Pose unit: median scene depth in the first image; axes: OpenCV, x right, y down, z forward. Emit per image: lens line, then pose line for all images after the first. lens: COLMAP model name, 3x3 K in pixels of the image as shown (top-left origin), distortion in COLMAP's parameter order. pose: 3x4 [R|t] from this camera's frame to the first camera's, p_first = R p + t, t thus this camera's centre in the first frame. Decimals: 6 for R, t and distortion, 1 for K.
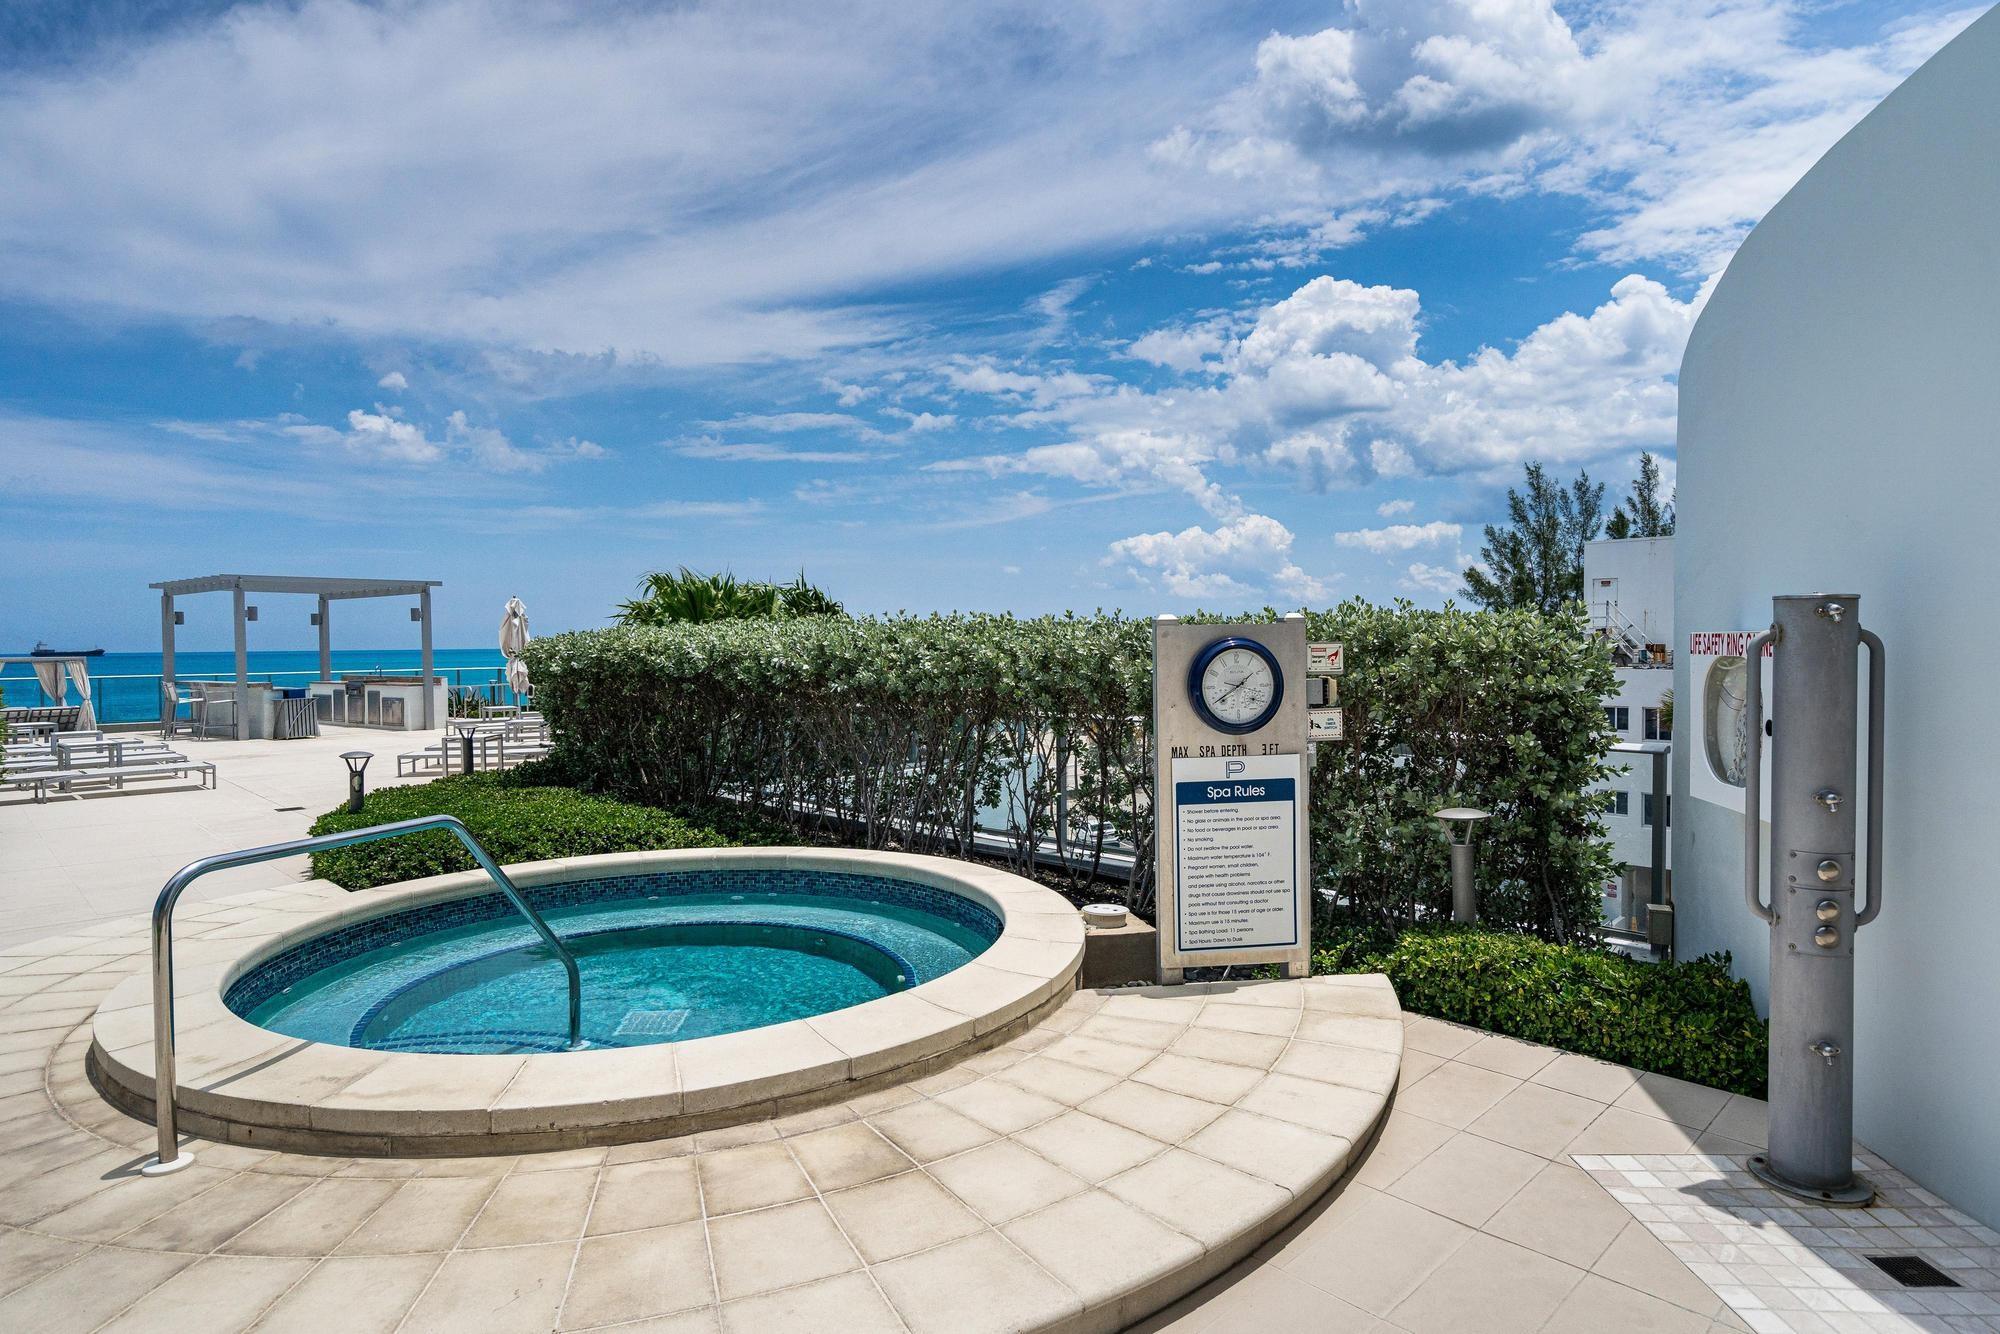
lens RADIAL K [[1103.9, 0, 998.4], [0, 1103.9, 672.5], [0, 0, 1]] dist [-0.005929, 0.002555]
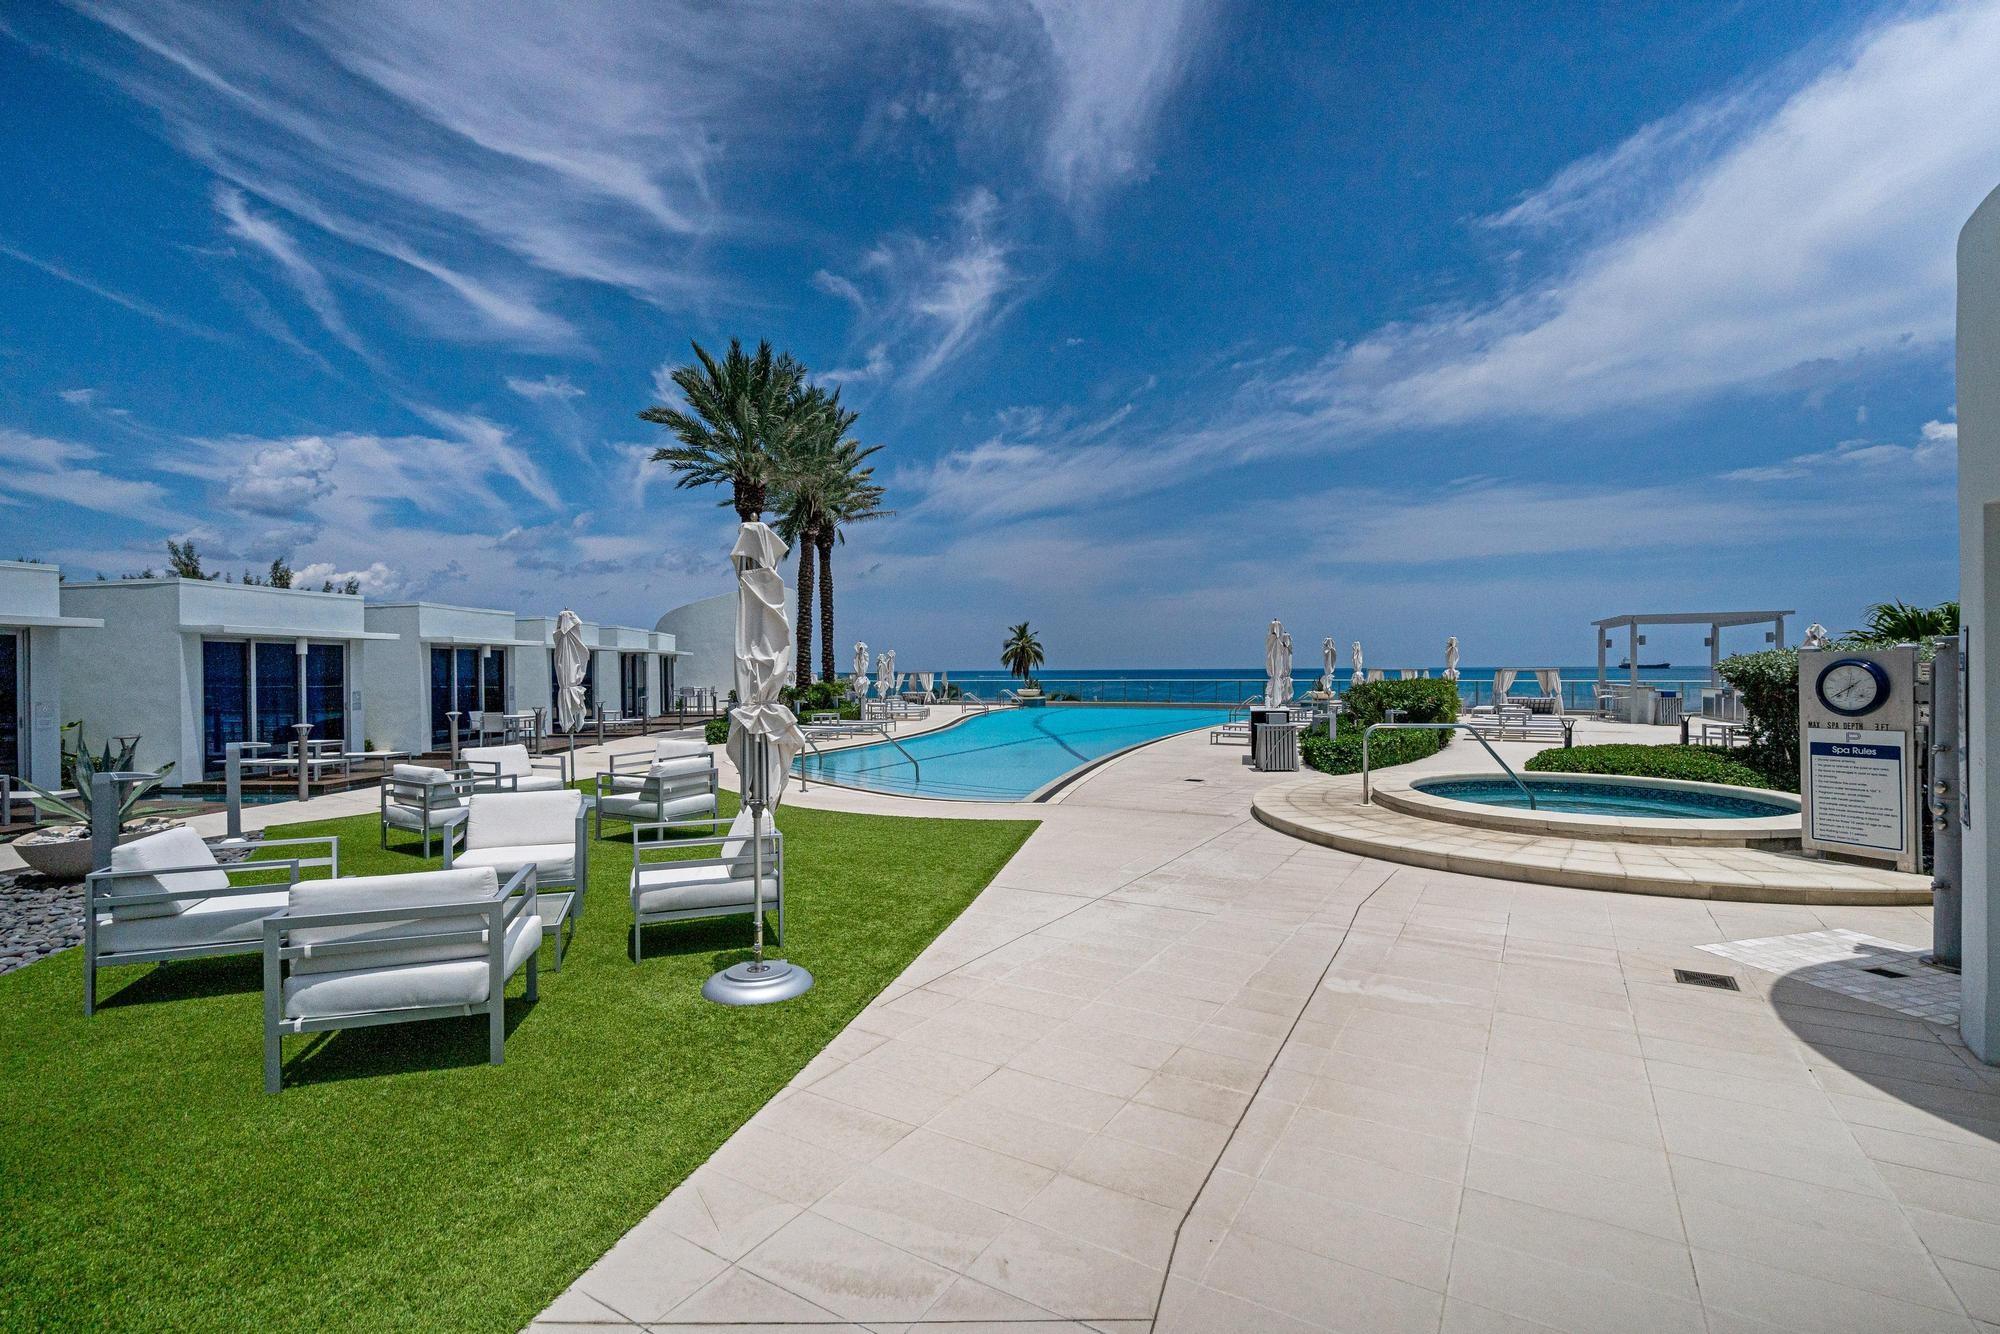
lens RADIAL K [[926.1, 0, 1005.7], [0, 926.1, 667.4], [0, 0, 1]] dist [-0.003686, 0.000599]
pose [[0.255351, 0.005970, -0.966830, 1.234216], [-0.022114, 0.999755, 0.000333, 0.008936], [0.966595, 0.021295, 0.255421, -0.607798]]
